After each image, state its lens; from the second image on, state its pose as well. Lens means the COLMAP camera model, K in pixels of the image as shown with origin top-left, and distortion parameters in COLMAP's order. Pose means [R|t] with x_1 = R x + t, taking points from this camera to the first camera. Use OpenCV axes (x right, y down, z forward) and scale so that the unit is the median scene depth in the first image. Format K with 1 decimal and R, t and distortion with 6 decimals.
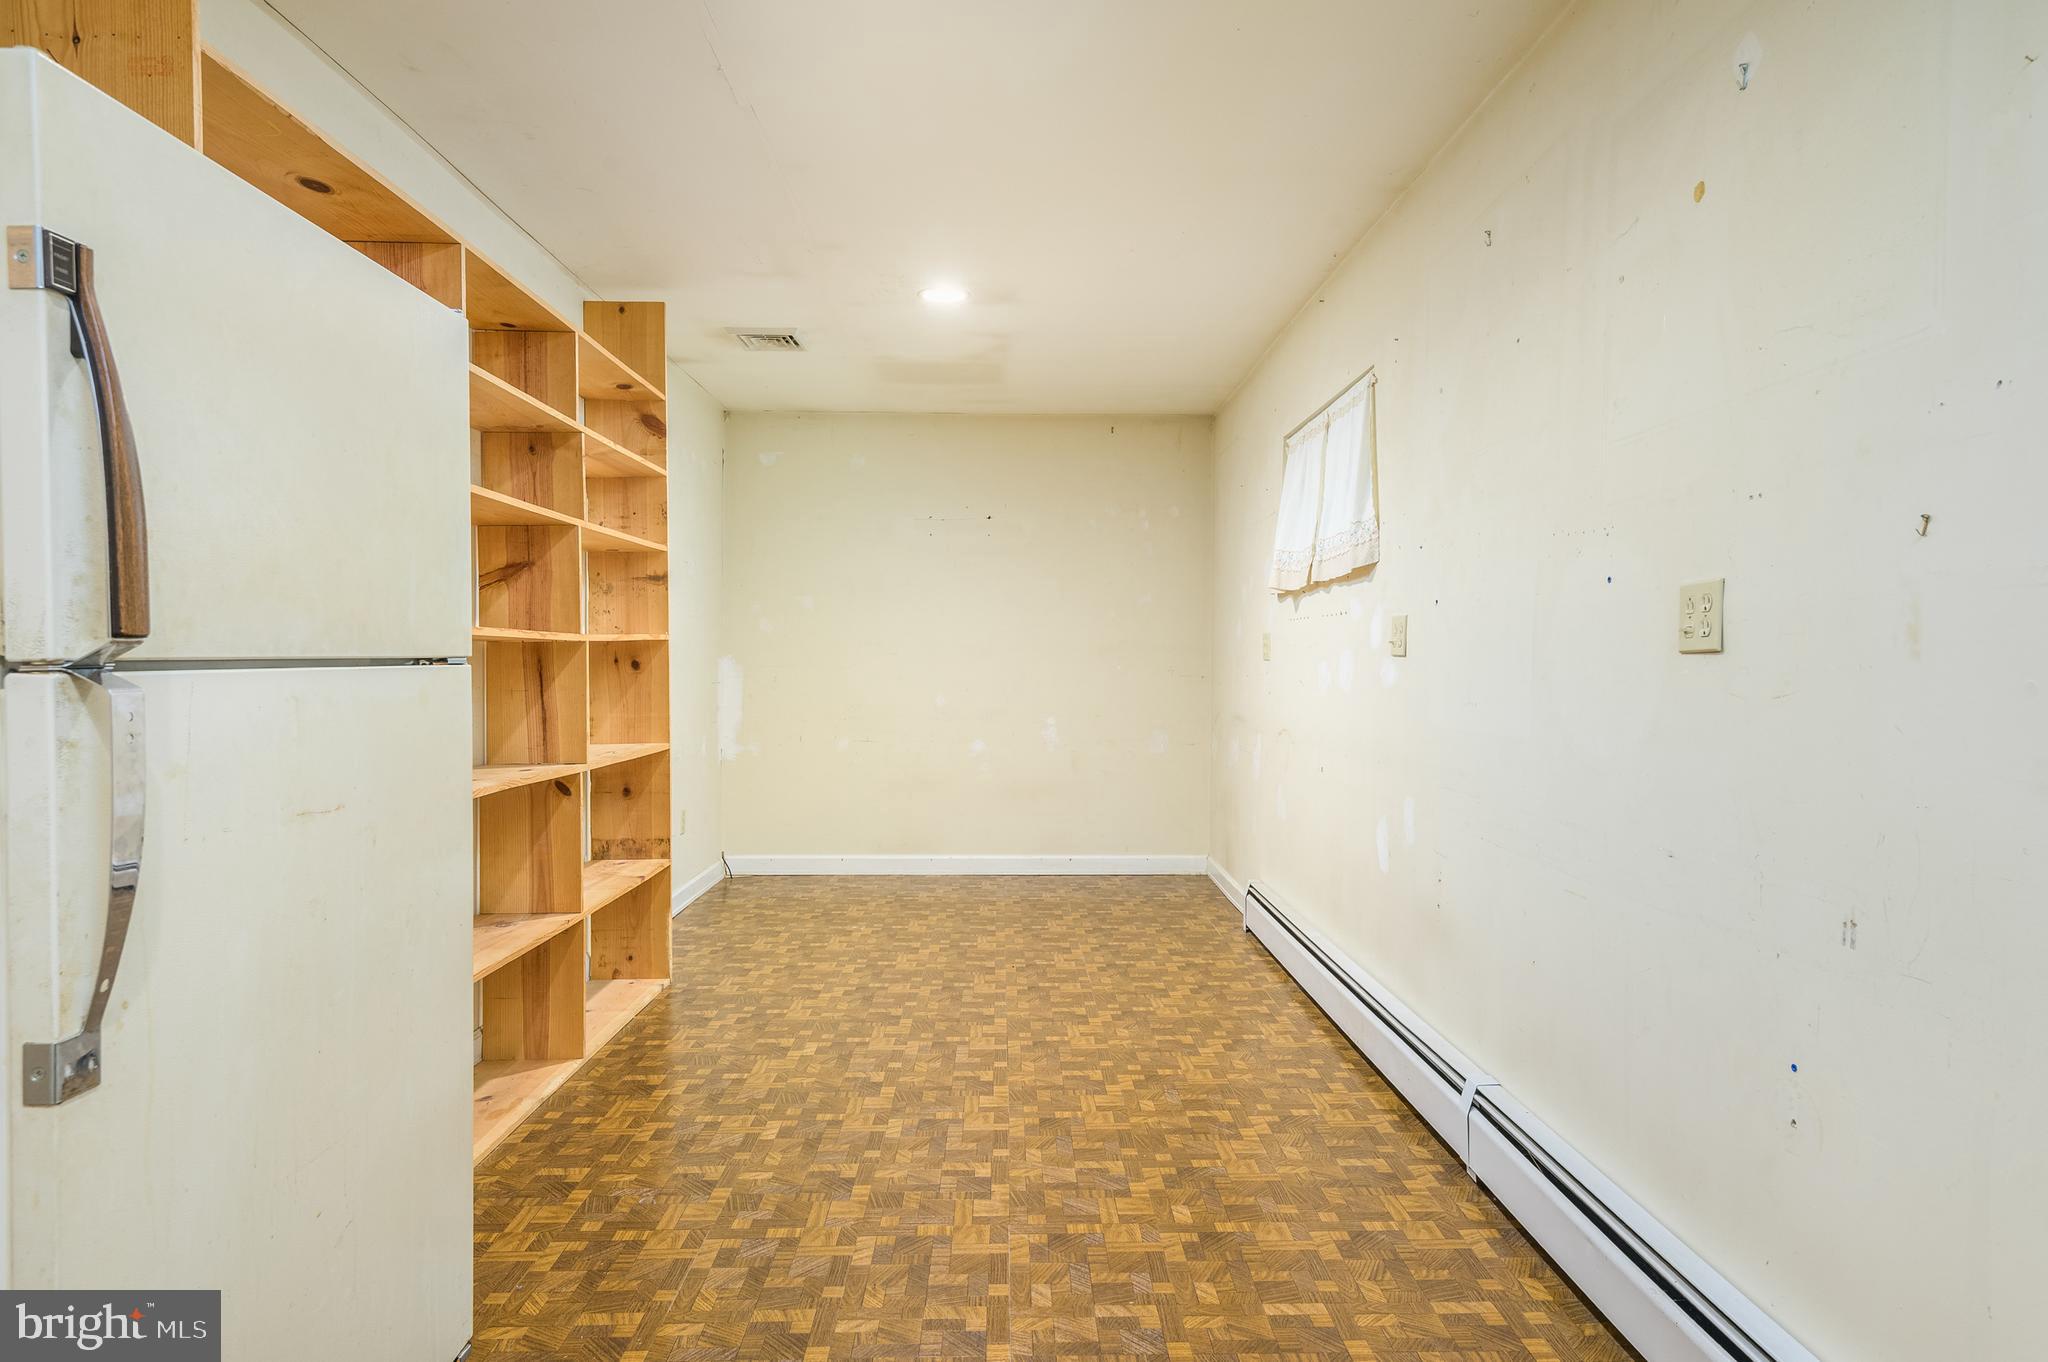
lens RADIAL K [[1181.4, 0, 1025.0], [0, 1181.4, 679.3], [0, 0, 1]] dist [0.000466, 0.000059]
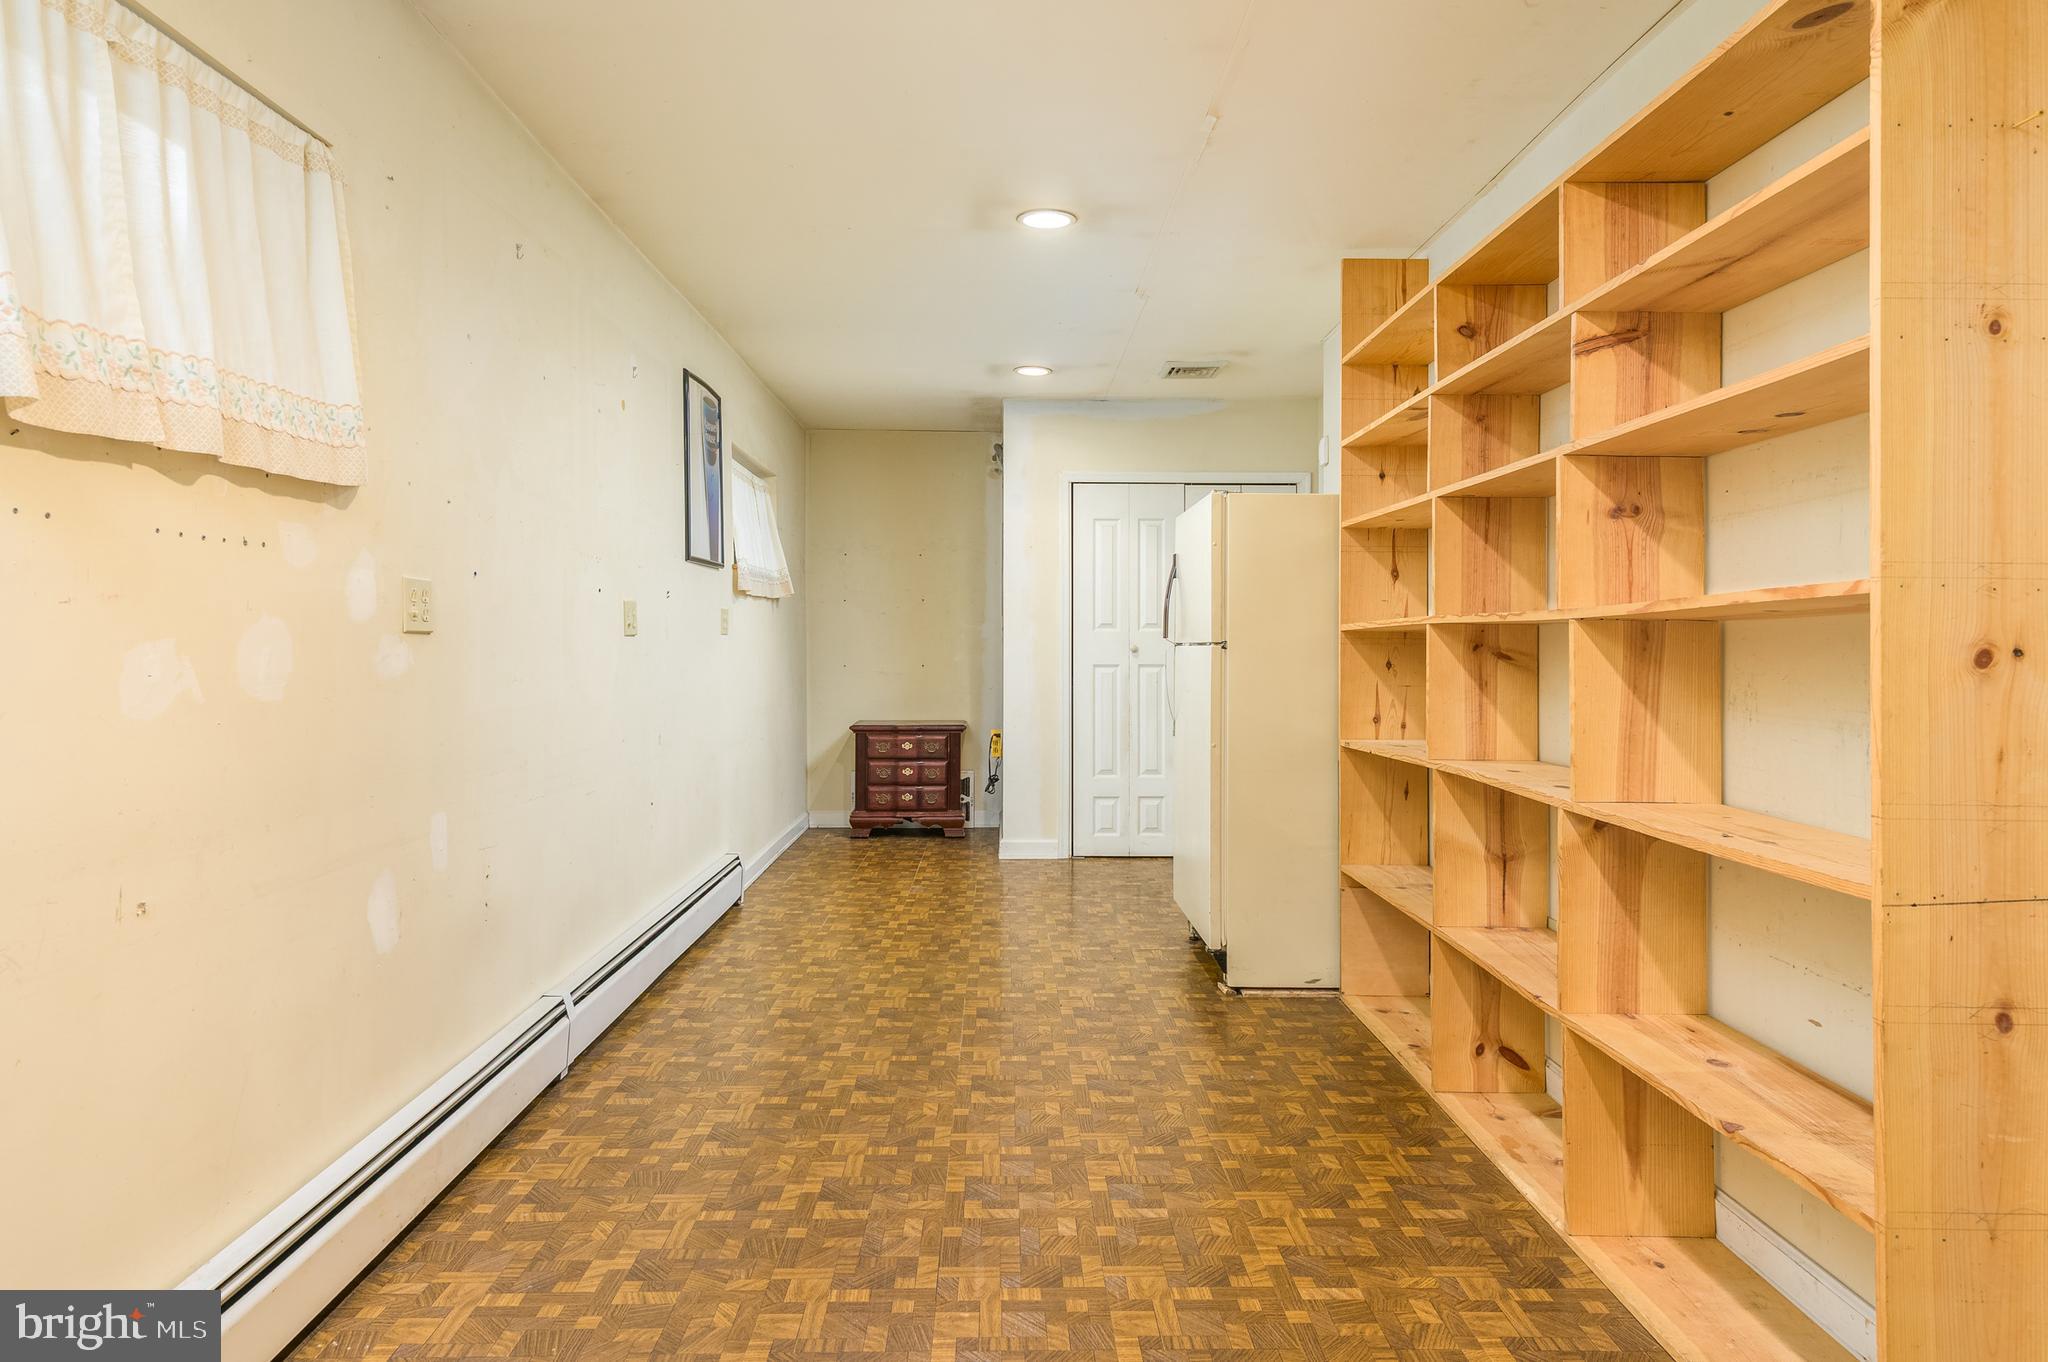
lens RADIAL K [[1181.4, 0, 1021.9], [0, 1181.4, 673.0], [0, 0, 1]] dist [0.000466, 0.000059]
pose [[-0.999955, -0.009462, -0.000963, -0.061482], [-0.009494, 0.999105, 0.041222, -0.028253], [0.000572, 0.041229, -0.999150, 1.798109]]
